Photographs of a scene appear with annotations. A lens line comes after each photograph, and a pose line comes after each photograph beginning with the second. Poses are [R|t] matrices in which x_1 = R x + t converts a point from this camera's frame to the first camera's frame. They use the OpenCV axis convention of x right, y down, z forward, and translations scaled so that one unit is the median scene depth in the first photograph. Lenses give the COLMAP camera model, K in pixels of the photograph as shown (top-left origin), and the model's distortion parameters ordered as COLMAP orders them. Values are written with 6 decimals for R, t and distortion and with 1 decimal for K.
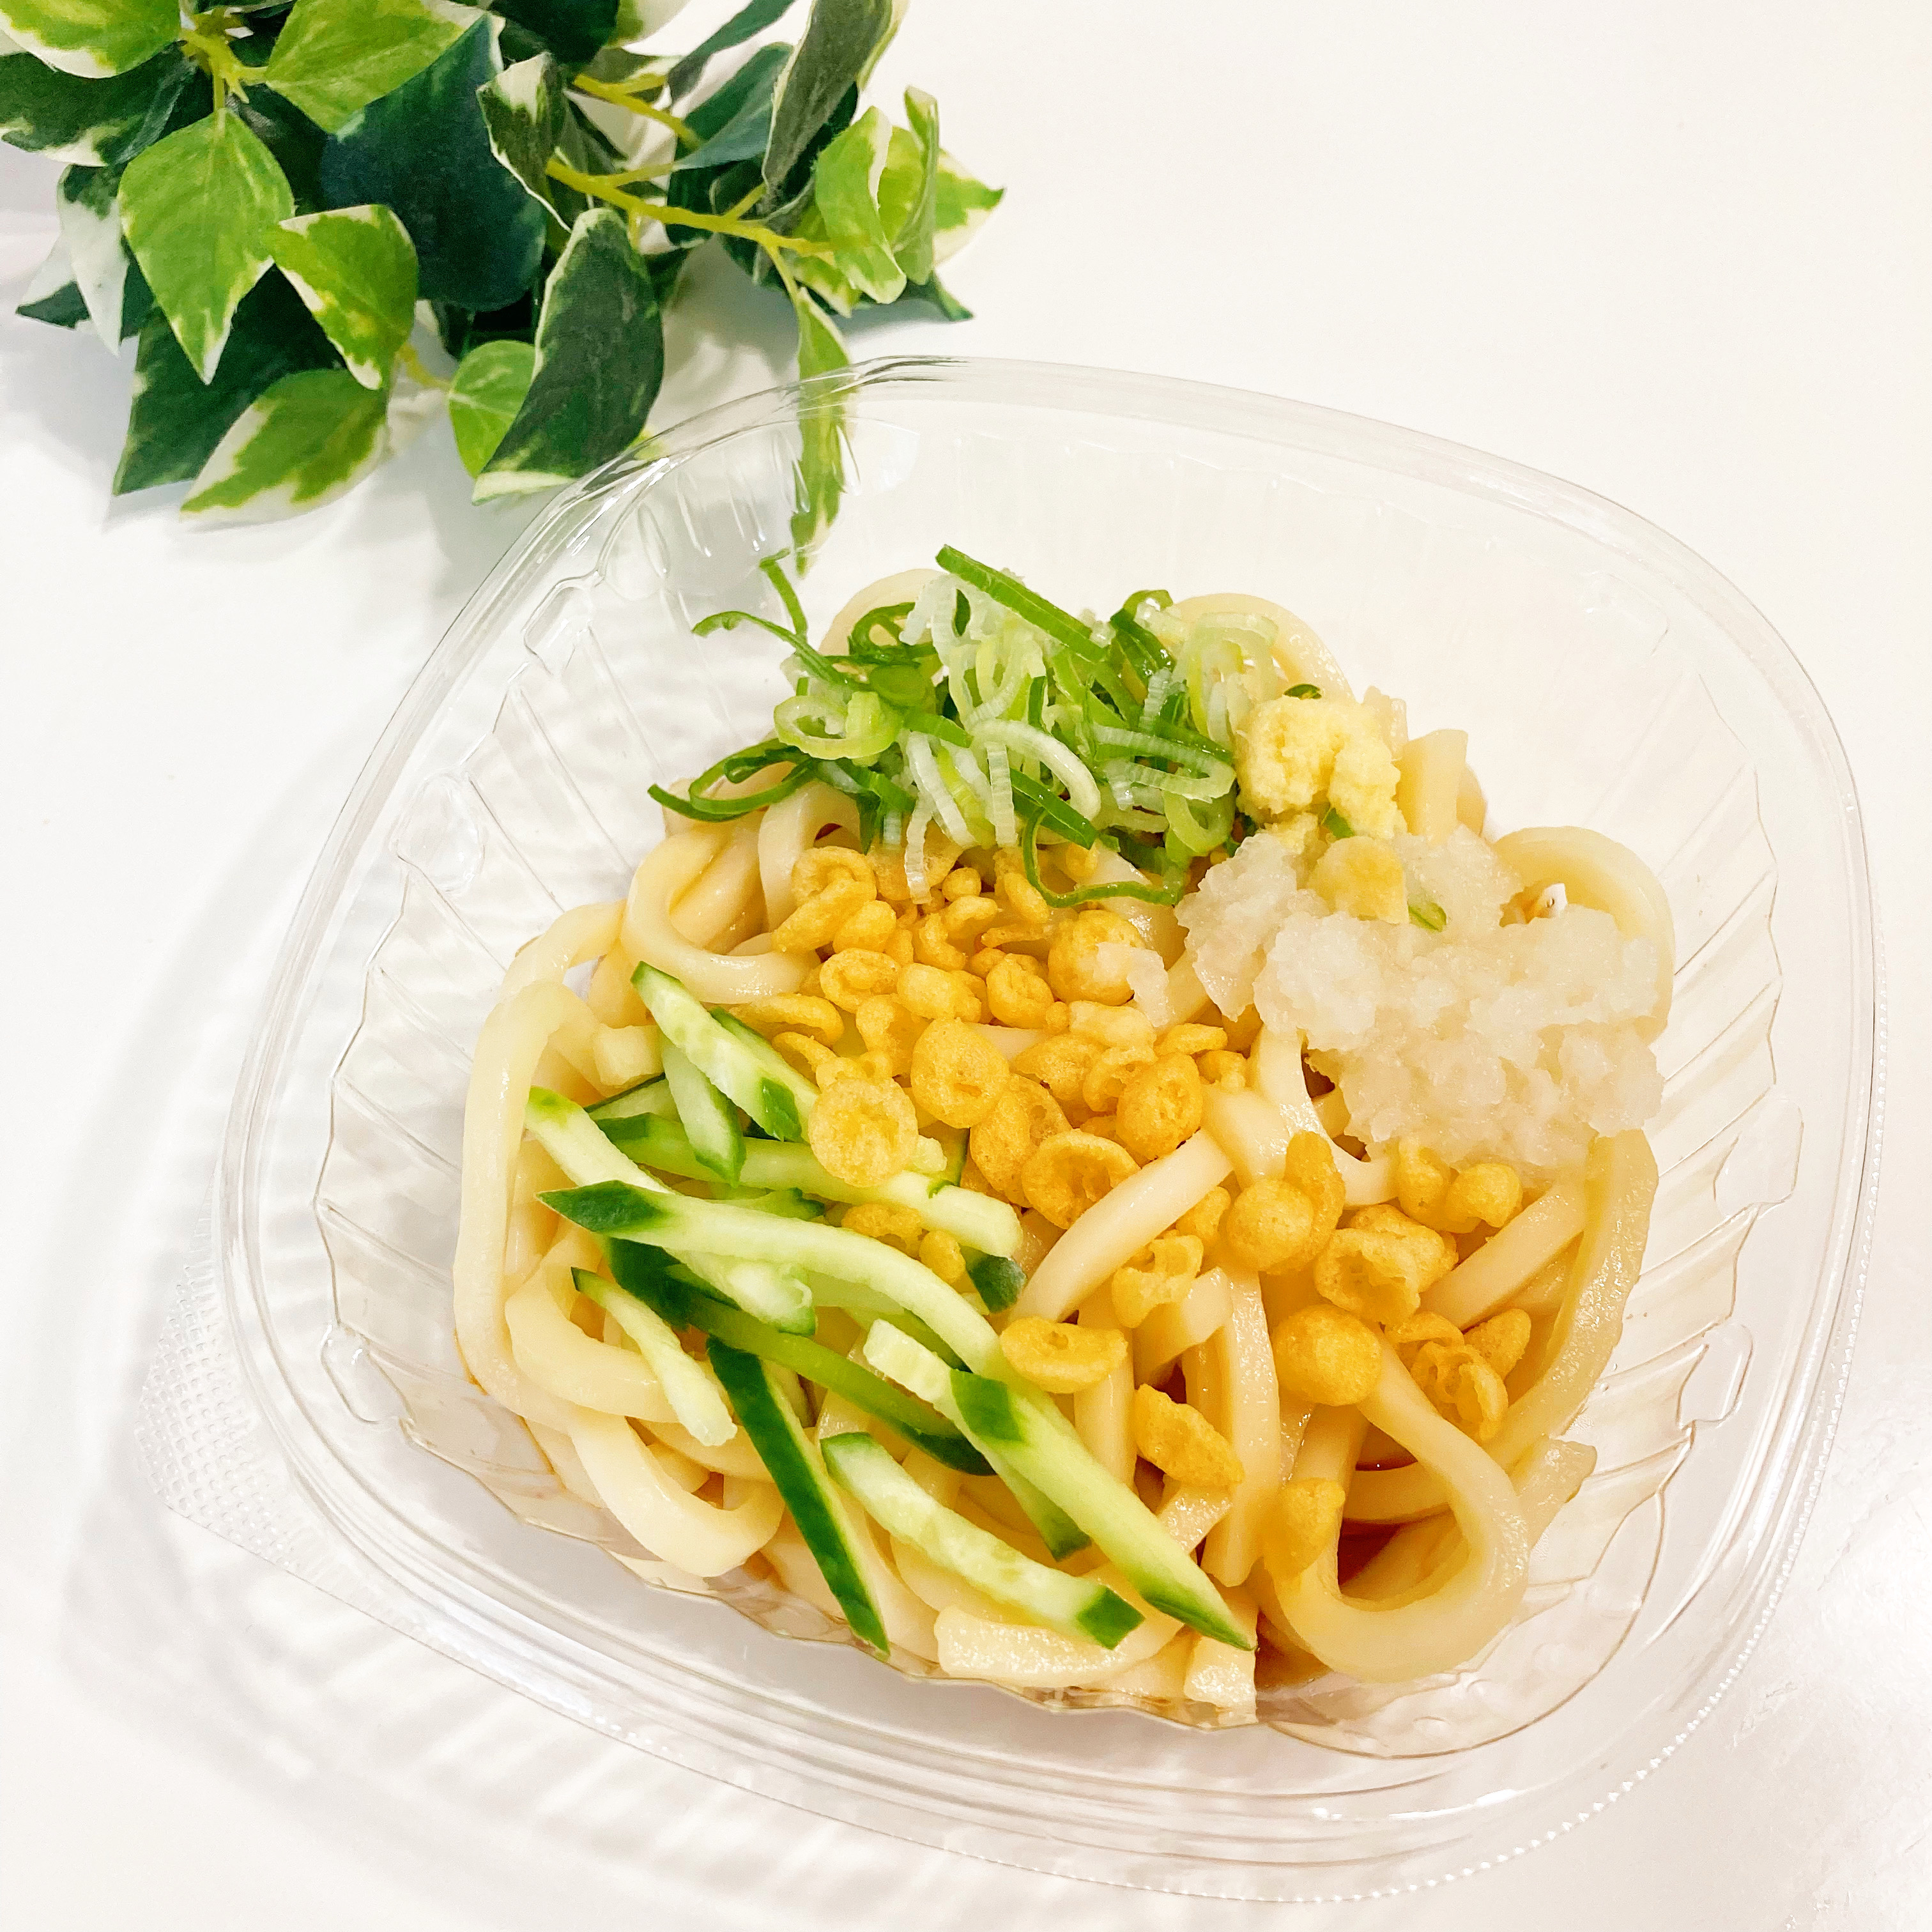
lens RADIAL K [[2057.2, 0, 966.0], [0, 2057.2, 966.0], [0, 0, 1]] dist [0.267323, -1.143289]
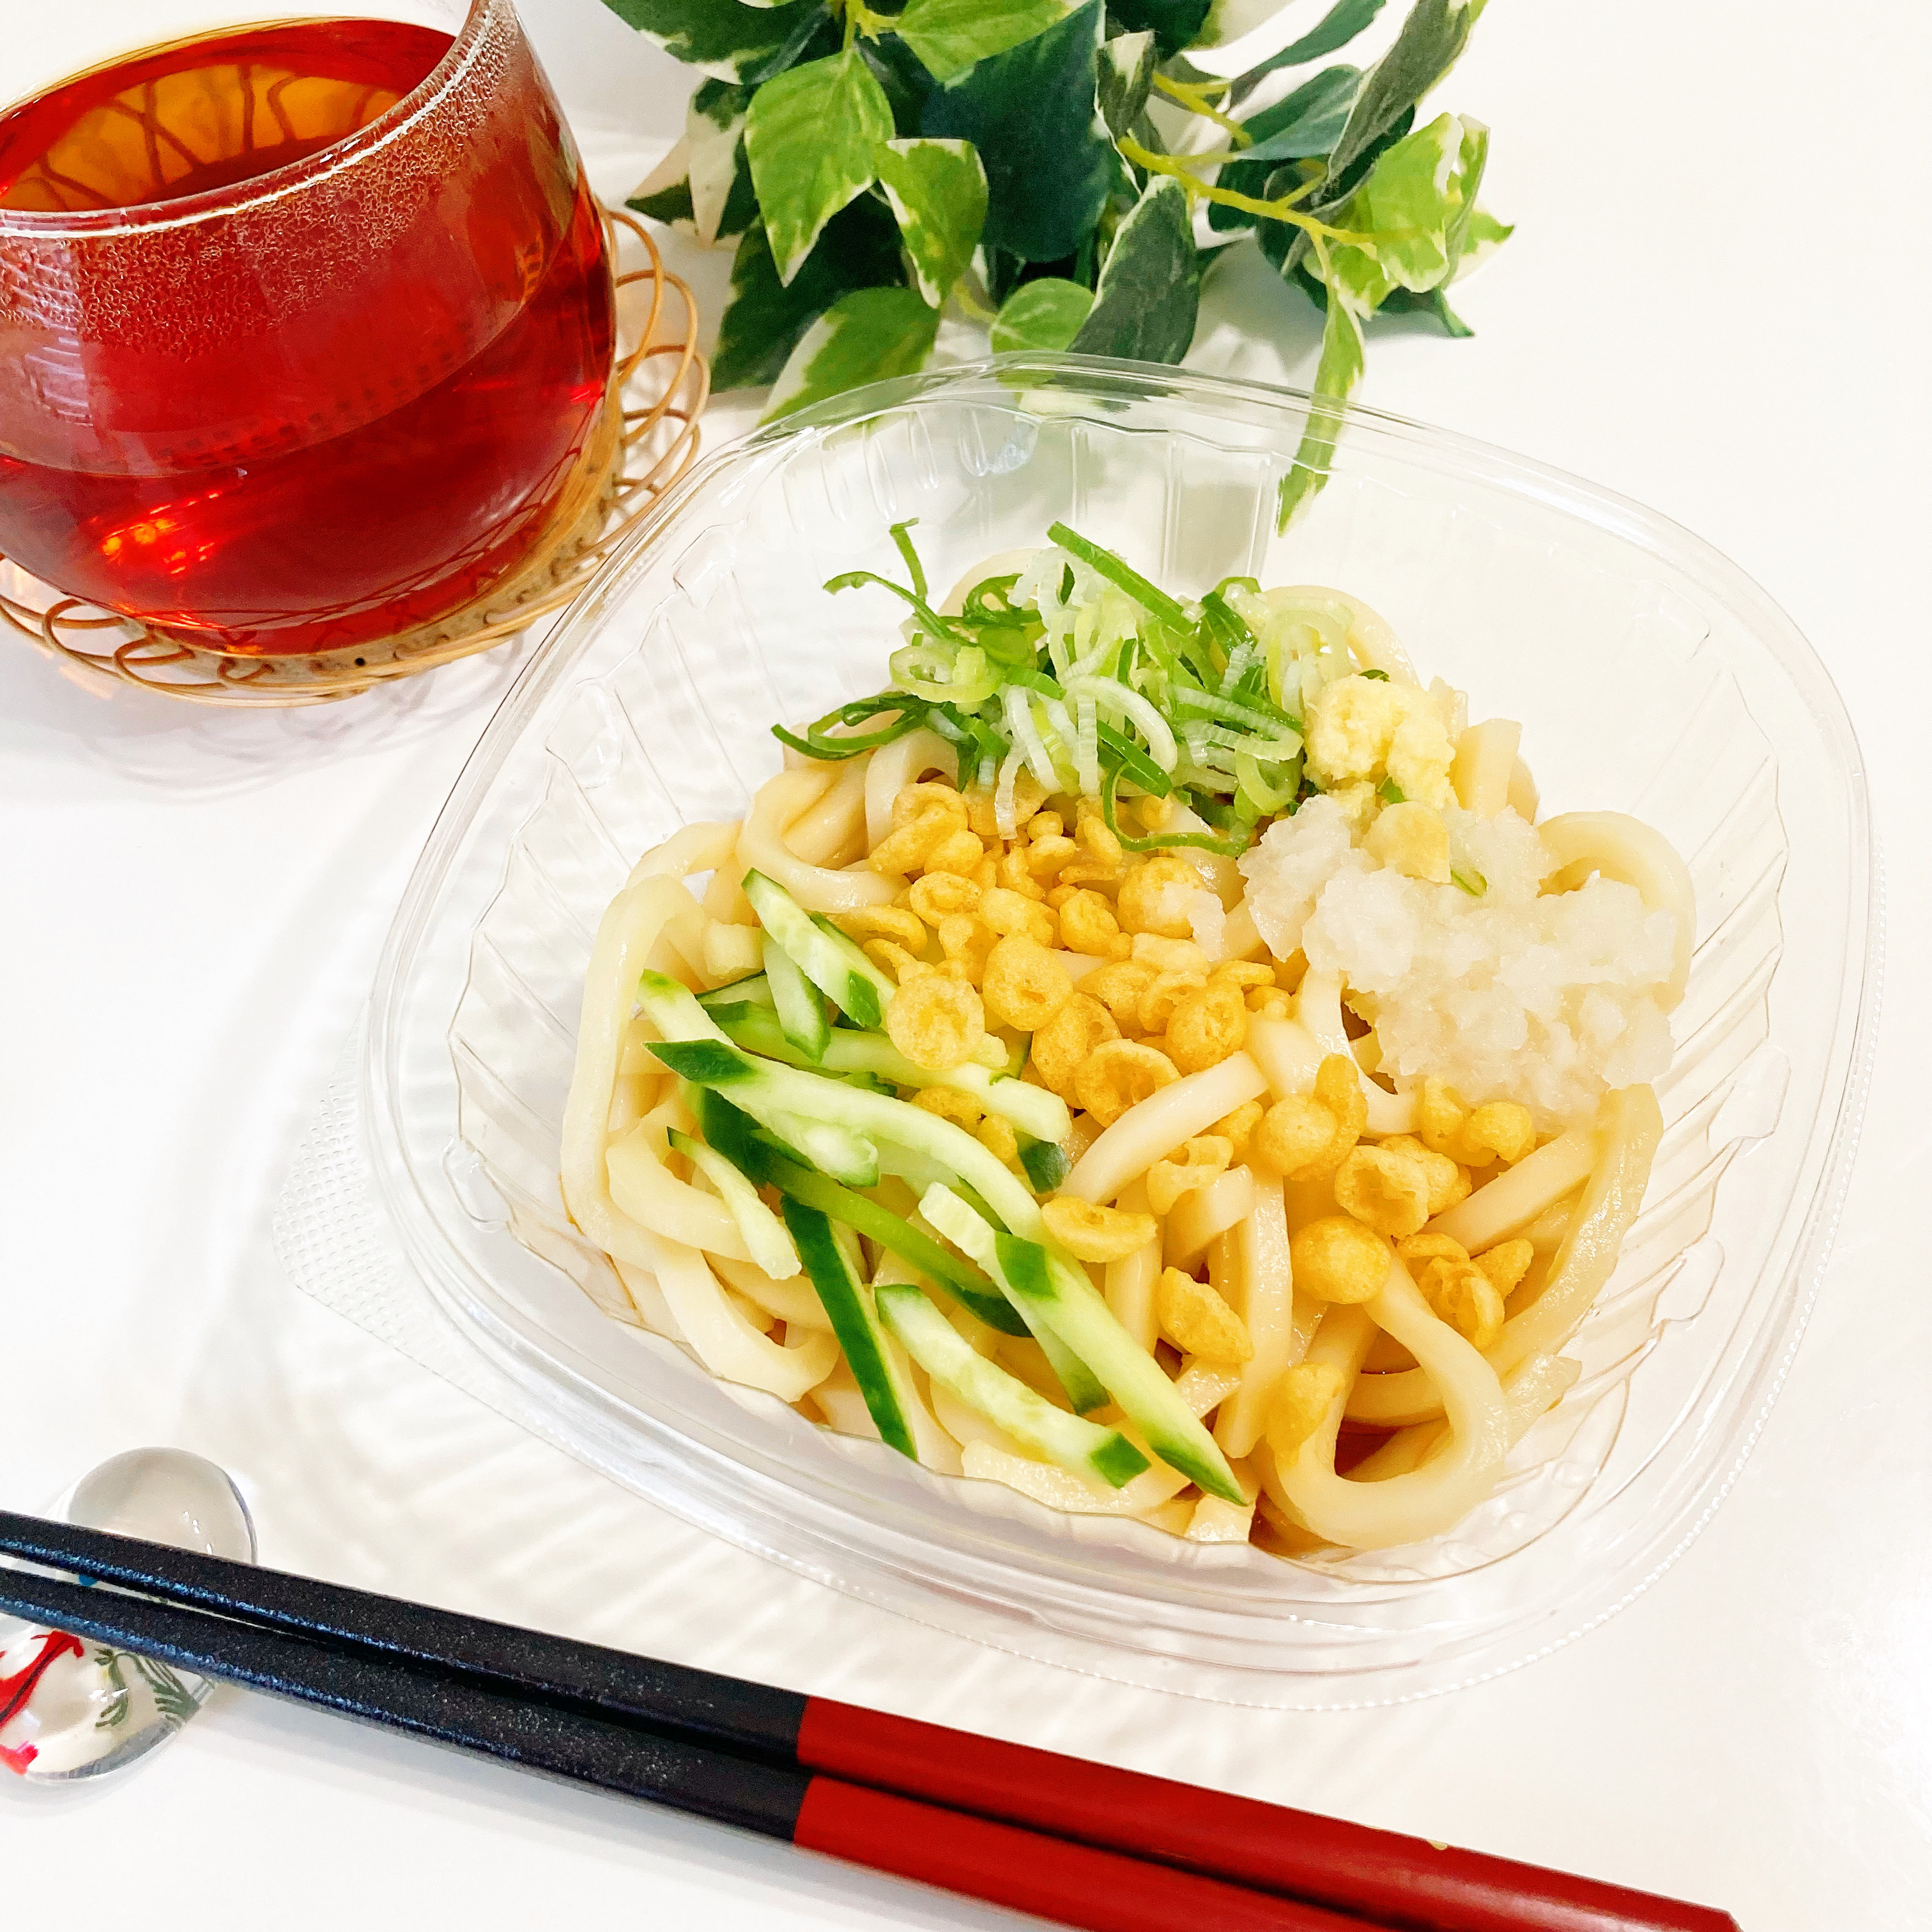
lens RADIAL K [[2057.2, 0, 966.0], [0, 2057.2, 966.0], [0, 0, 1]] dist [0.267323, -1.143289]
pose [[0.995245, 0.080055, -0.055487, 0.024243], [-0.082410, 0.995733, -0.041536, 0.089667], [0.051925, 0.045911, 0.997595, -0.102943]]
